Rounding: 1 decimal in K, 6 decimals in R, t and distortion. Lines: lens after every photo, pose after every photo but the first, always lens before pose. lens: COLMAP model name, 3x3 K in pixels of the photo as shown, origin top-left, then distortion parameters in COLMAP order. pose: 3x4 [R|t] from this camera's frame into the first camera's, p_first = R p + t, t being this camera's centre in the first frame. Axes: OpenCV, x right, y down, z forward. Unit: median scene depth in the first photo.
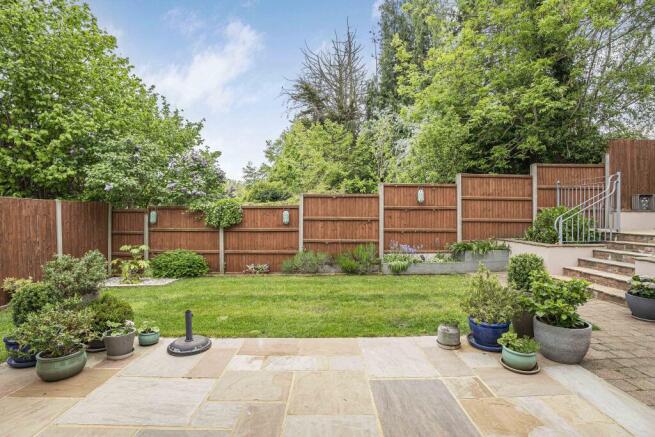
lens RADIAL K [[317.6, 0, 327.5], [0, 317.6, 218.5], [0, 0, 1]] dist [-0.043697, 0.000287]
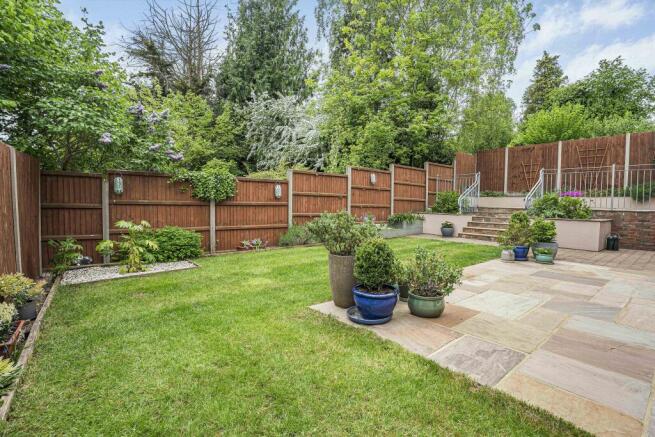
lens RADIAL K [[317.6, 0, 327.5], [0, 317.6, 218.5], [0, 0, 1]] dist [-0.043697, 0.000287]
pose [[0.773790, -0.015129, 0.633262, -0.646828], [-0.008922, 0.999355, 0.034777, 0.045277], [-0.633380, -0.032560, 0.773156, 0.119882]]
